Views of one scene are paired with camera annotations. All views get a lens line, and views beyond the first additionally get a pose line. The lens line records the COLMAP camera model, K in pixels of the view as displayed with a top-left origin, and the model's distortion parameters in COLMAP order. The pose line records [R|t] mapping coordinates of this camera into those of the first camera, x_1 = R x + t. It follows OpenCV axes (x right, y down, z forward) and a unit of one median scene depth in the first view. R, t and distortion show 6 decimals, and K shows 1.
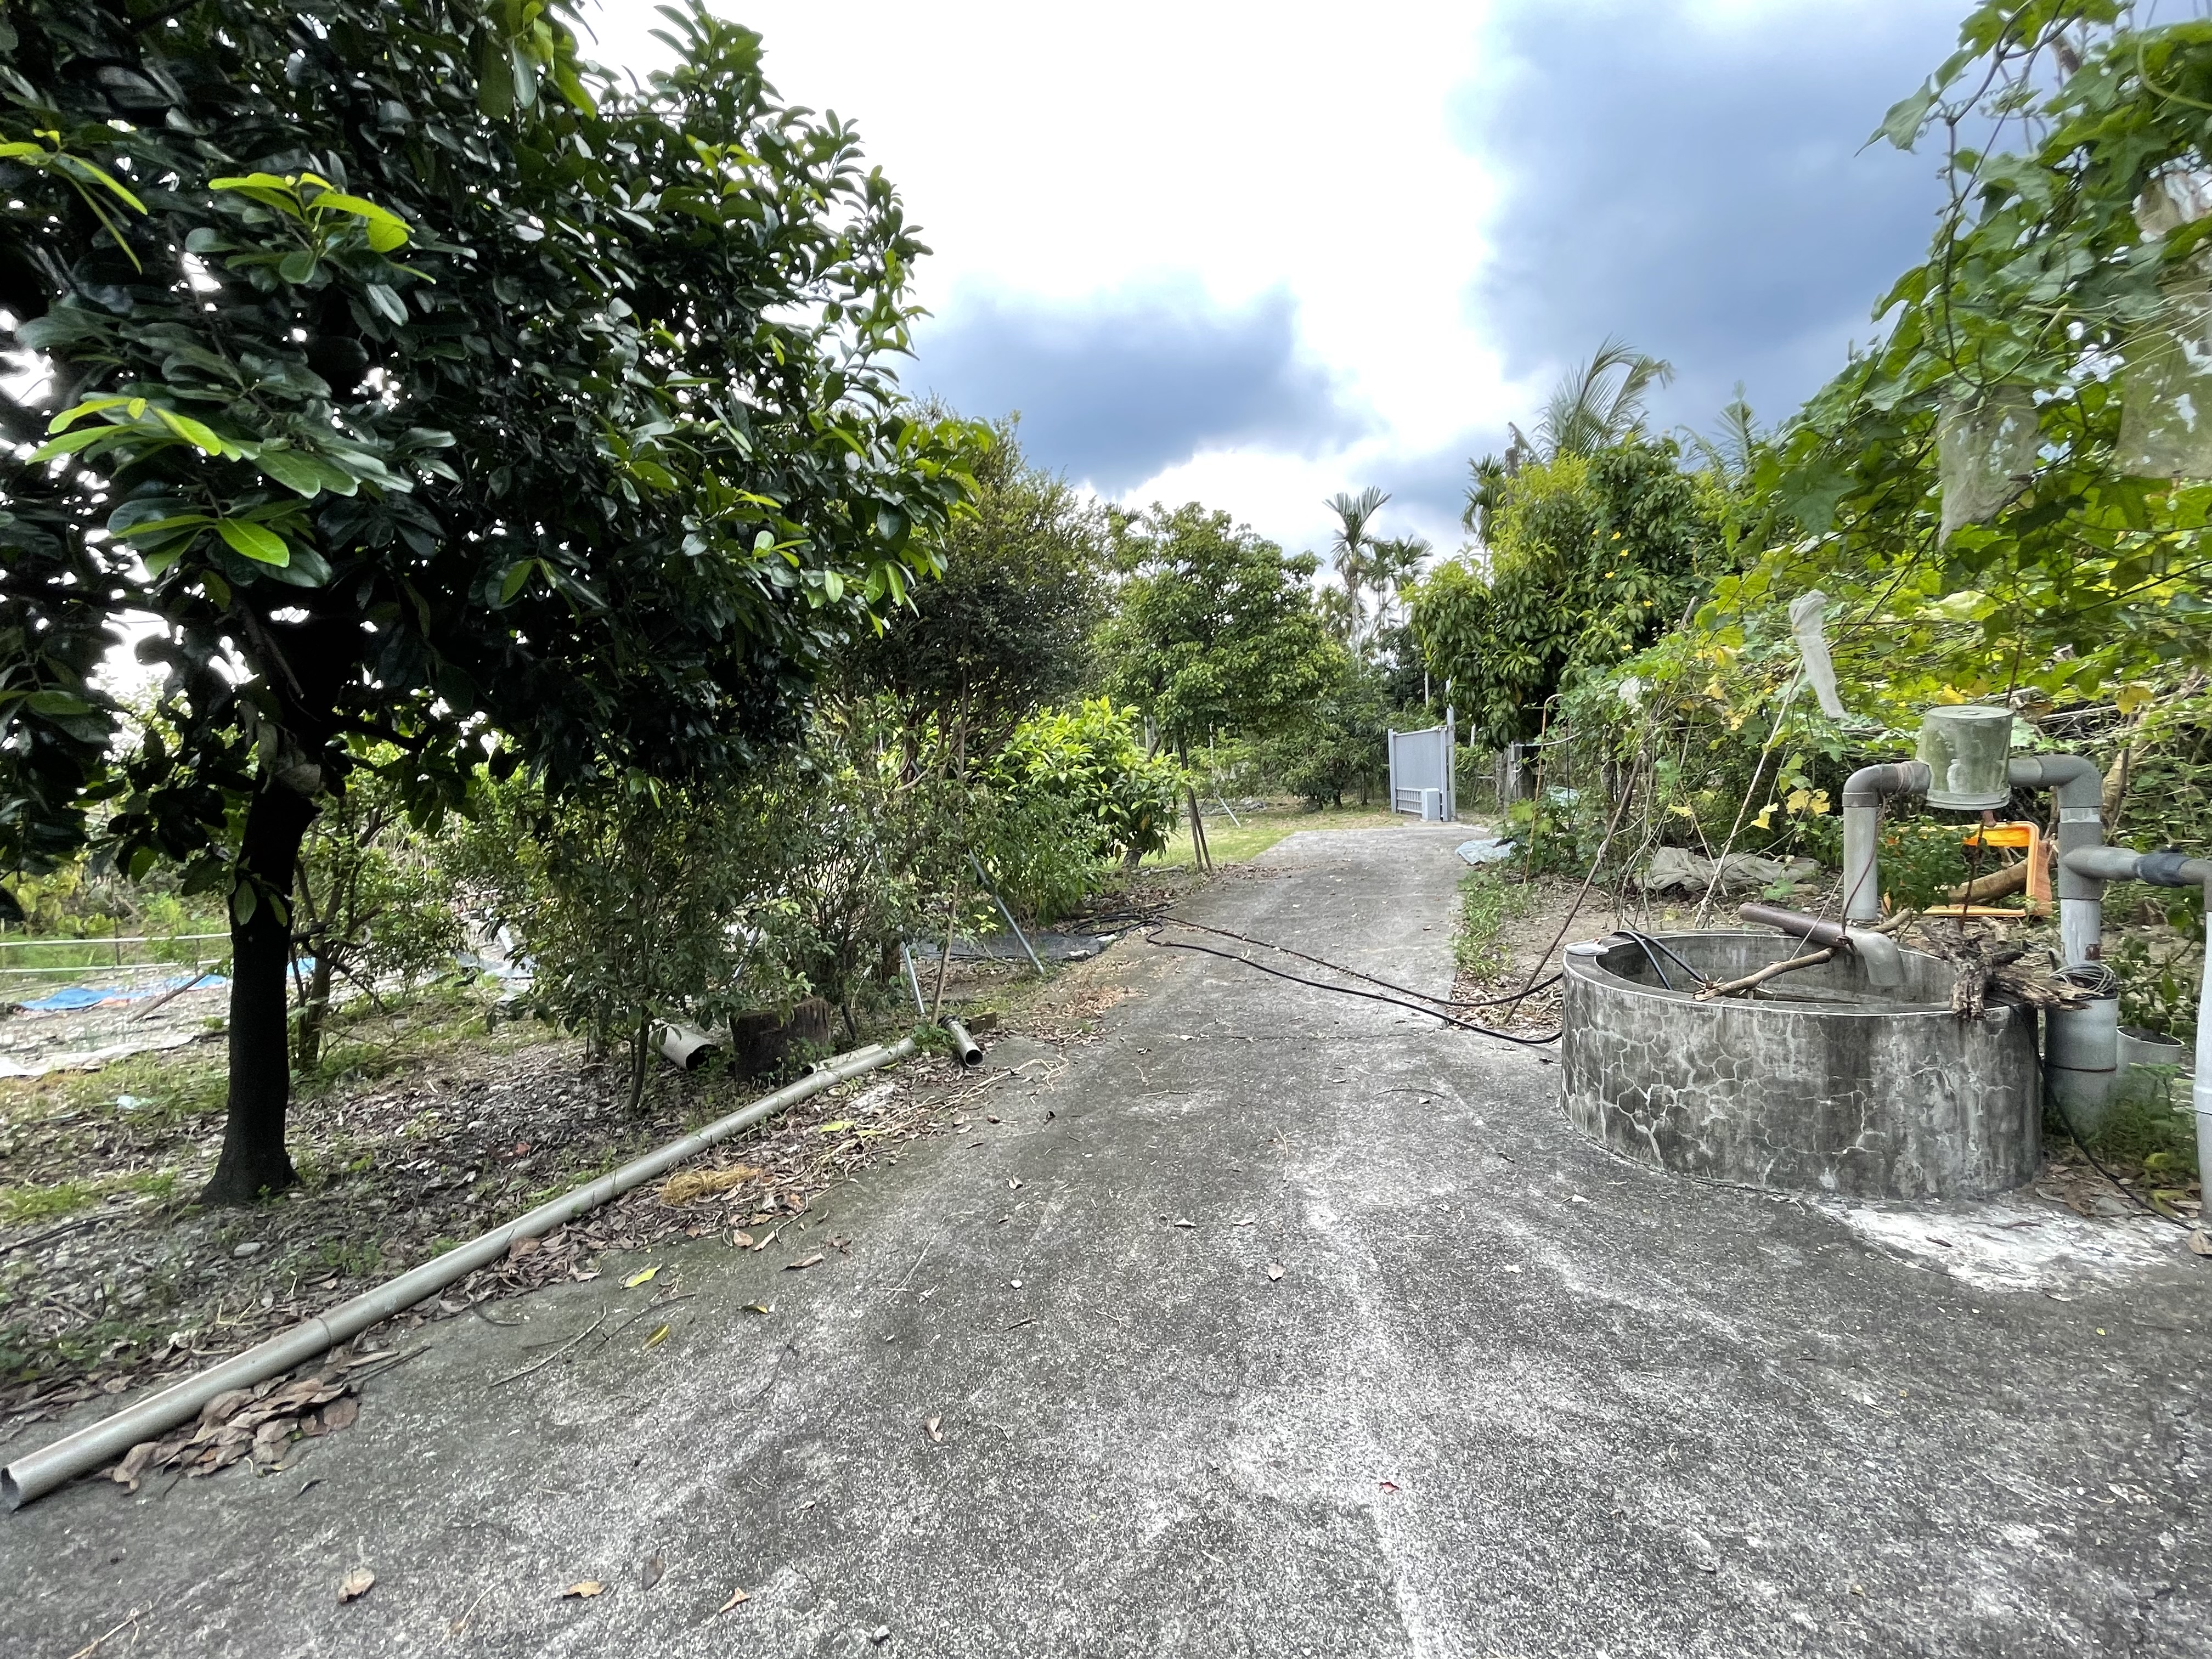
lens RADIAL K [[973.0, 0, 1106.0], [0, 973.0, 829.5], [0, 0, 1]] dist [-0.001436, -0.001623]
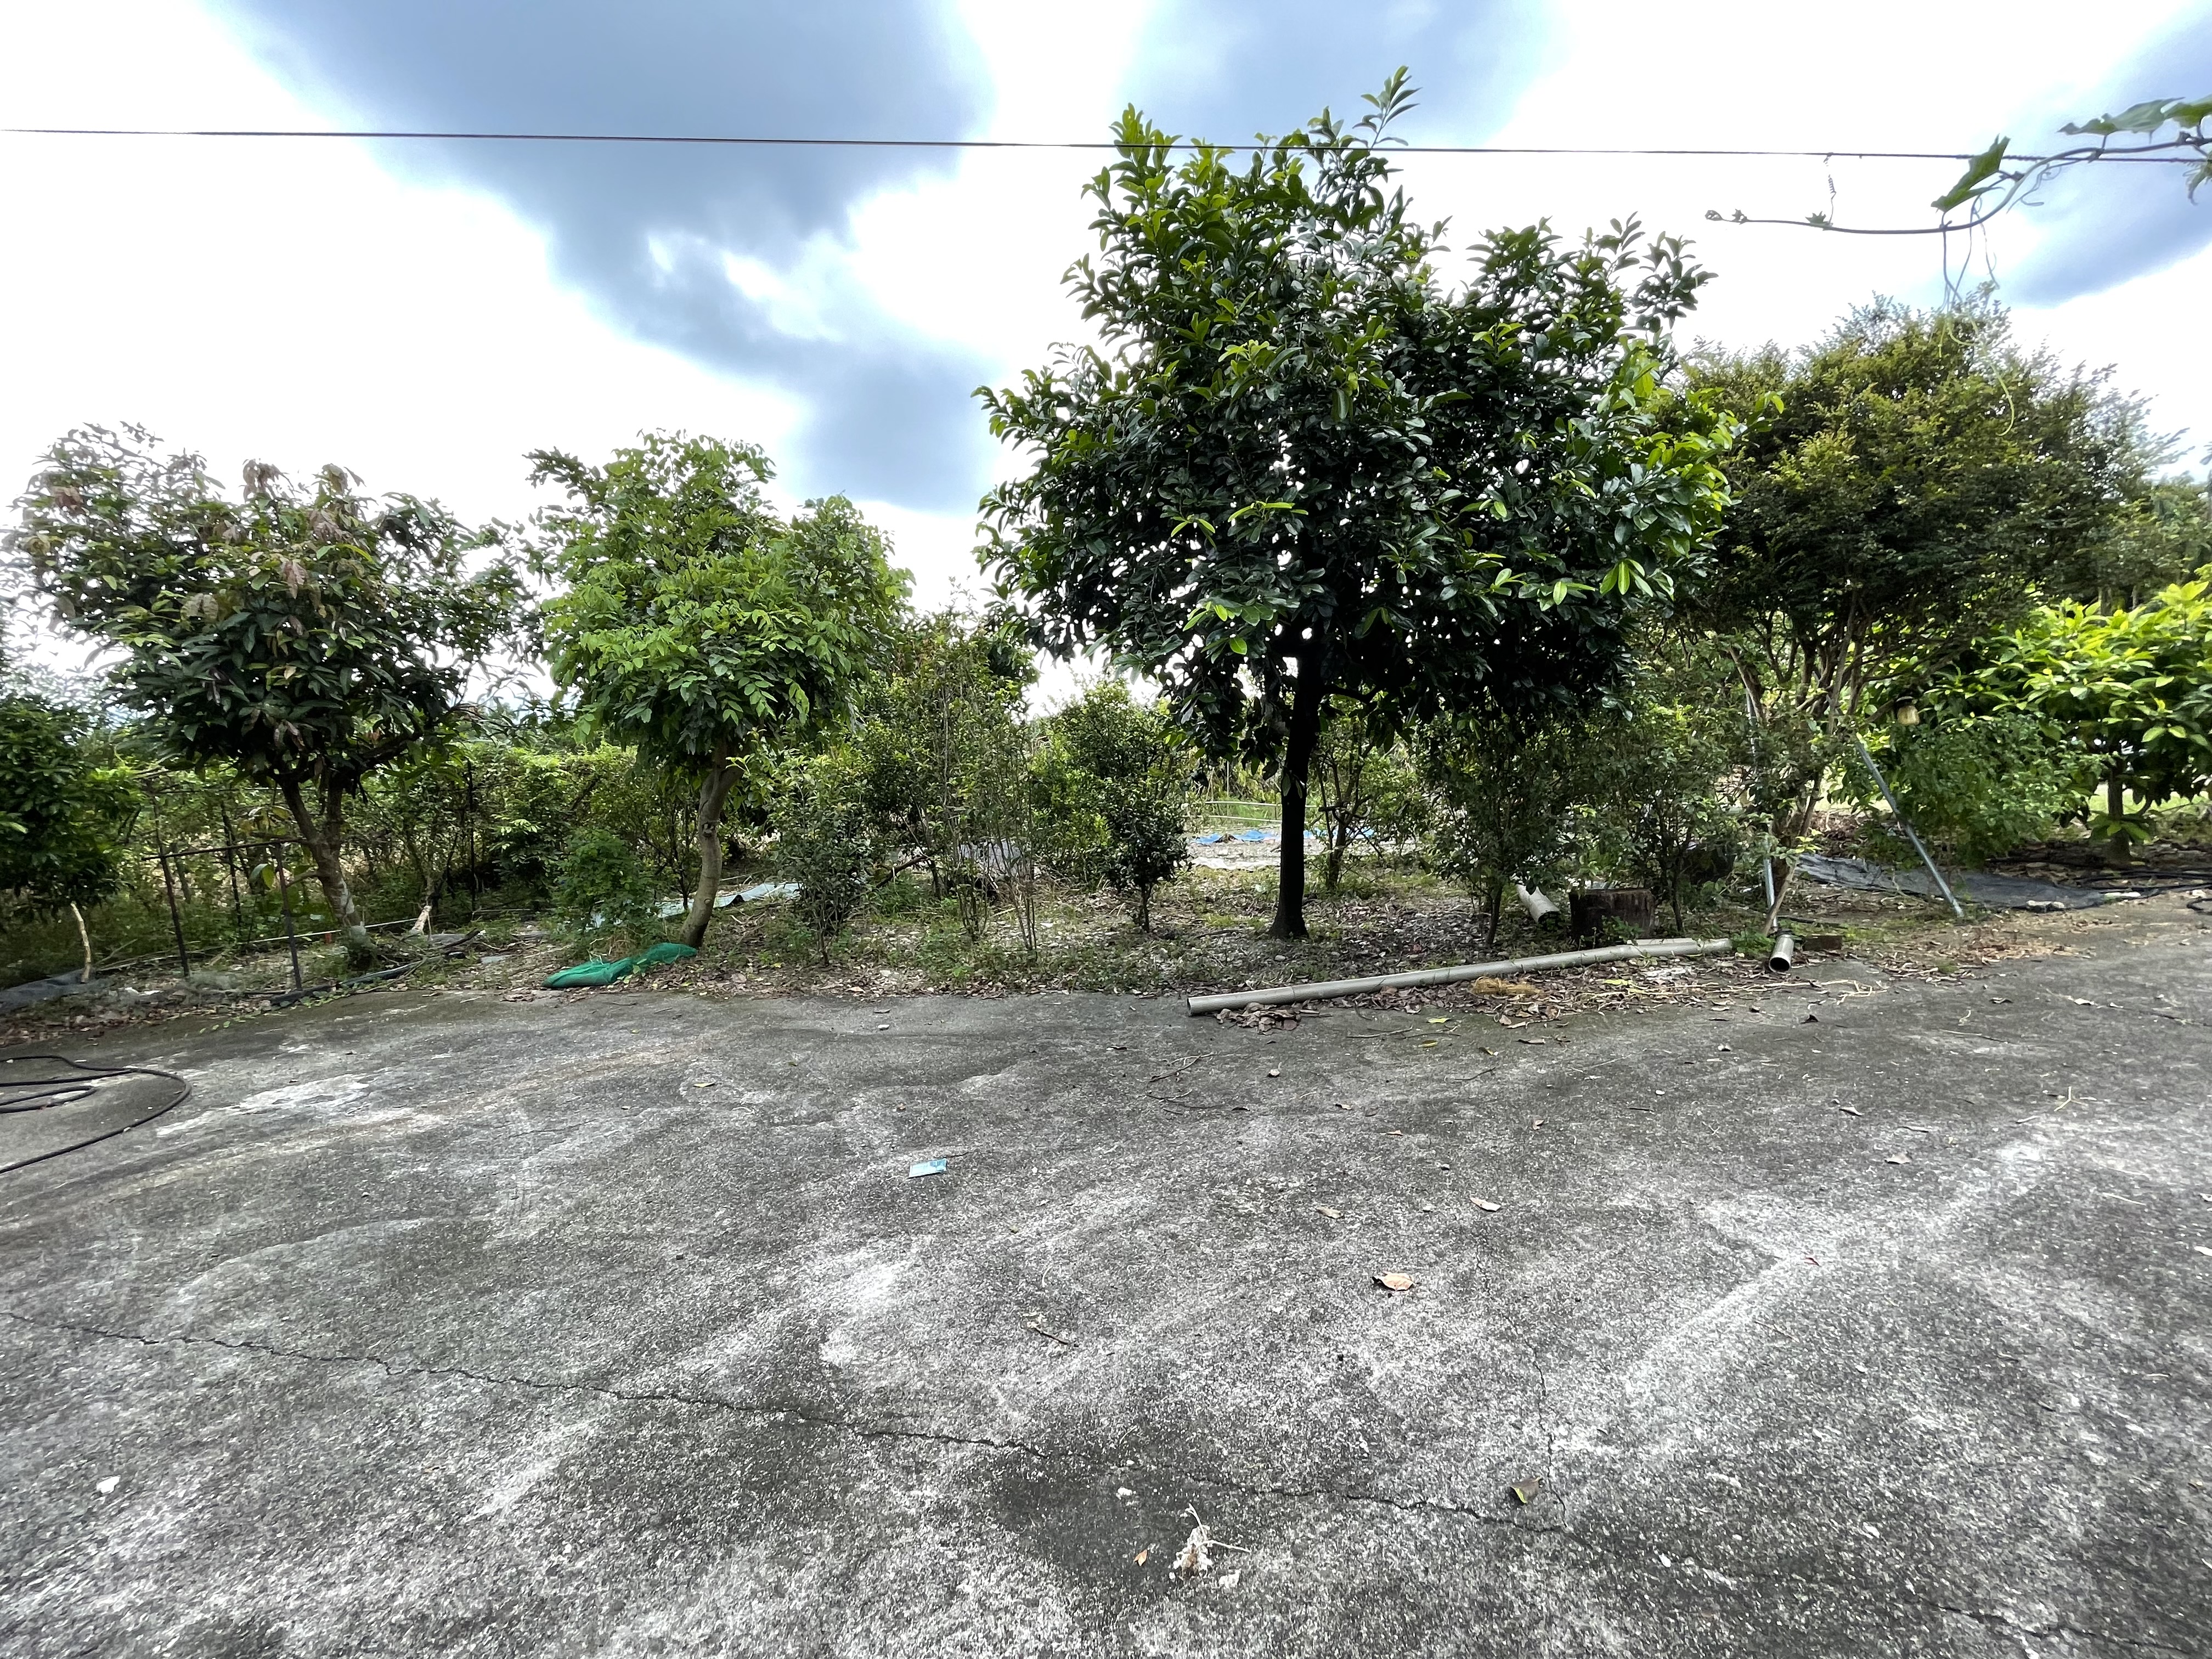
lens RADIAL K [[897.0, 0, 1106.0], [0, 897.0, 829.5], [0, 0, 1]] dist [0.002076, -0.000079]
pose [[0.534537, 0.098240, -0.839416, 0.314965], [-0.015313, 0.994184, 0.106602, -0.015853], [0.845006, -0.044129, 0.532933, -0.194542]]
